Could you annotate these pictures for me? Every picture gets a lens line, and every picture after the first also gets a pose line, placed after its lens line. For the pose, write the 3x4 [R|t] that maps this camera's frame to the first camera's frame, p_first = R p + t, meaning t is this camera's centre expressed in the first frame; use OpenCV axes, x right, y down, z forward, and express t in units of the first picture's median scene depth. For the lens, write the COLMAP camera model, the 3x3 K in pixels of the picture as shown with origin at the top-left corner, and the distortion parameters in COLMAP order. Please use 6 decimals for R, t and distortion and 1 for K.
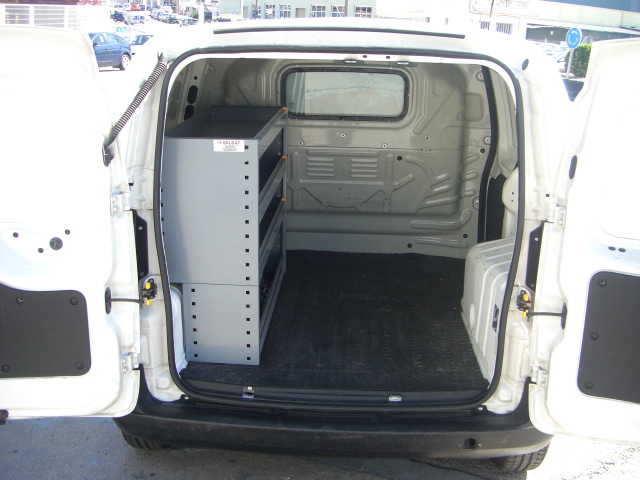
lens RADIAL K [[717.4, 0, 320.0], [0, 717.4, 240.0], [0, 0, 1]] dist [-0.159104, 0.065412]
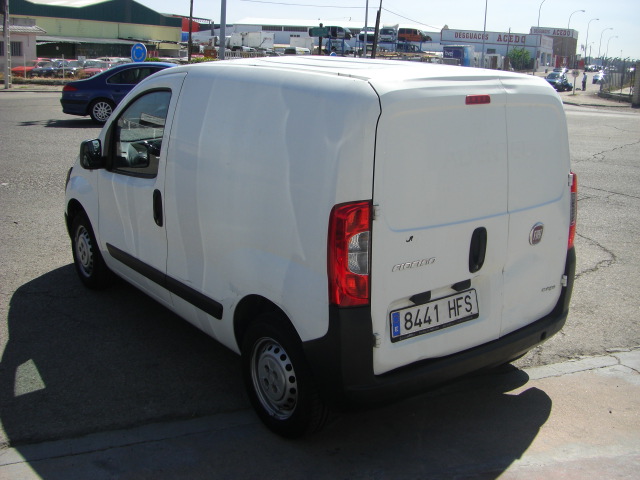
lens RADIAL K [[717.4, 0, 320.0], [0, 717.4, 240.0], [0, 0, 1]] dist [-0.159104, 0.065412]
pose [[0.768941, -0.177425, 0.614207, -0.131732], [0.188126, 0.980978, 0.047853, -0.010085], [-0.611014, 0.078752, 0.787693, 0.007880]]
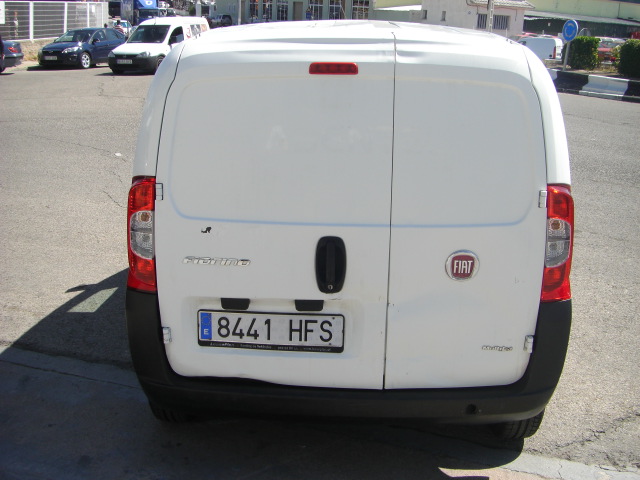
lens RADIAL K [[717.4, 0, 320.0], [0, 717.4, 240.0], [0, 0, 1]] dist [-0.159104, 0.065412]
pose [[0.999959, -0.008952, 0.001298, -0.002746], [0.008939, 0.999916, 0.009416, 0.001415], [-0.001383, -0.009404, 0.999955, -0.012643]]
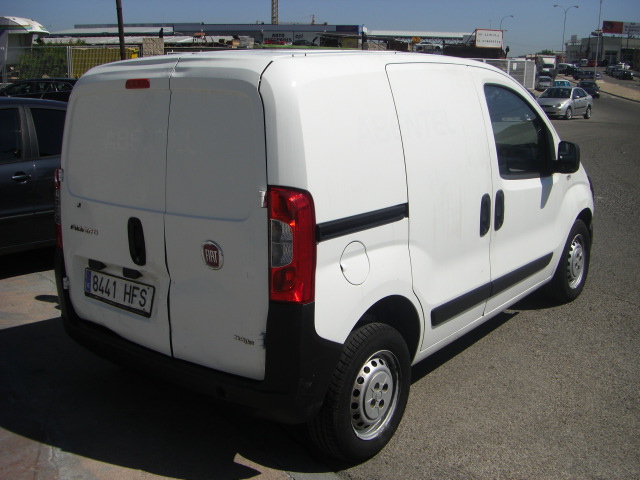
lens RADIAL K [[717.4, 0, 320.0], [0, 717.4, 240.0], [0, 0, 1]] dist [-0.159104, 0.065412]
pose [[0.812053, 0.100677, -0.574834, 0.124310], [-0.144720, 0.988980, -0.031231, 0.005915], [0.565355, 0.108551, 0.817673, 0.010225]]
